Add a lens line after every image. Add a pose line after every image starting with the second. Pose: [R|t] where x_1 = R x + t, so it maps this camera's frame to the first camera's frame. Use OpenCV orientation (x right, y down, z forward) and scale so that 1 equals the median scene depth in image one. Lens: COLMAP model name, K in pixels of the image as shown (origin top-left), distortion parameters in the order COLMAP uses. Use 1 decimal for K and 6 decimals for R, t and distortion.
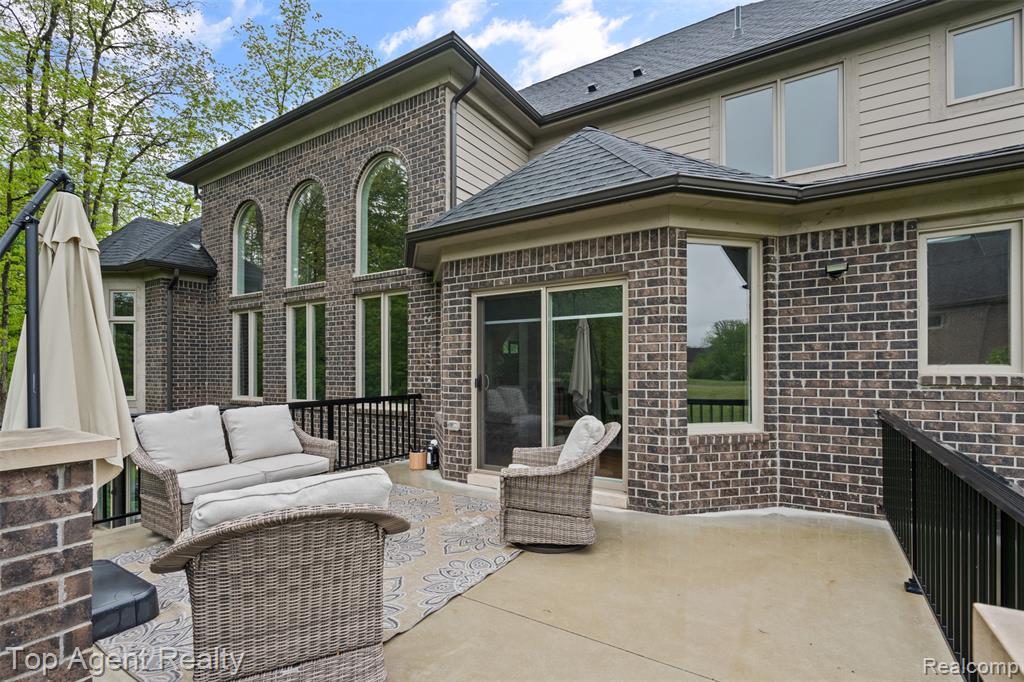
lens RADIAL K [[470.4, 0, 504.8], [0, 470.4, 361.7], [0, 0, 1]] dist [-0.001509, -0.000280]
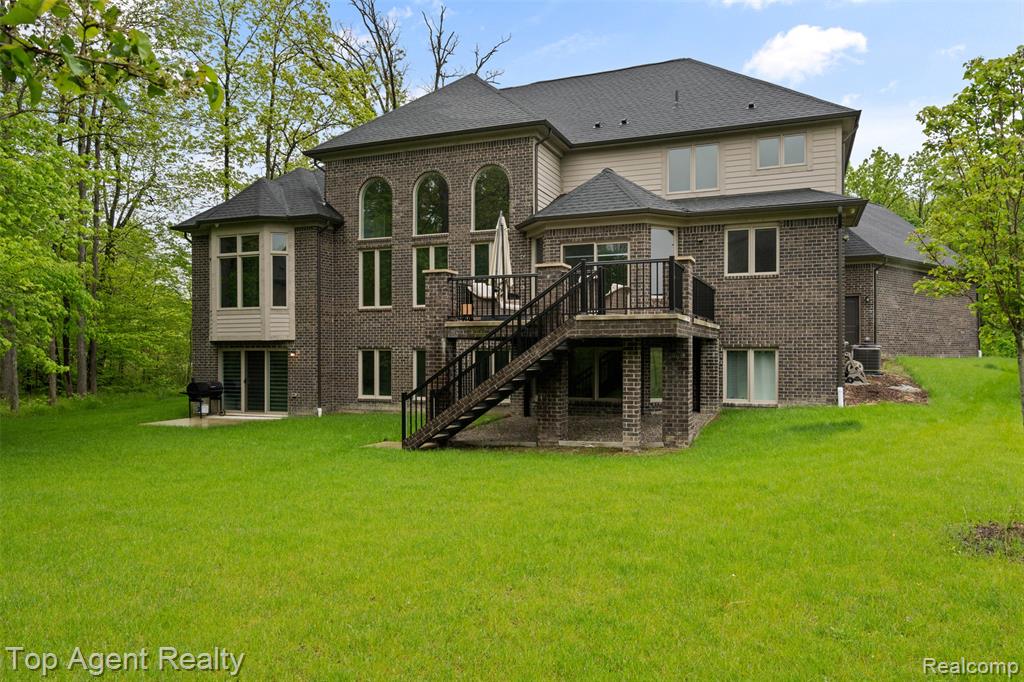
lens RADIAL K [[712.3, 0, 512.6], [0, 712.3, 343.4], [0, 0, 1]] dist [0.018384, 0.002236]
pose [[0.981743, 0.006921, 0.190084, -0.769576], [-0.006154, 0.999970, -0.004626, 0.285024], [-0.190110, 0.003372, 0.981757, -1.891181]]
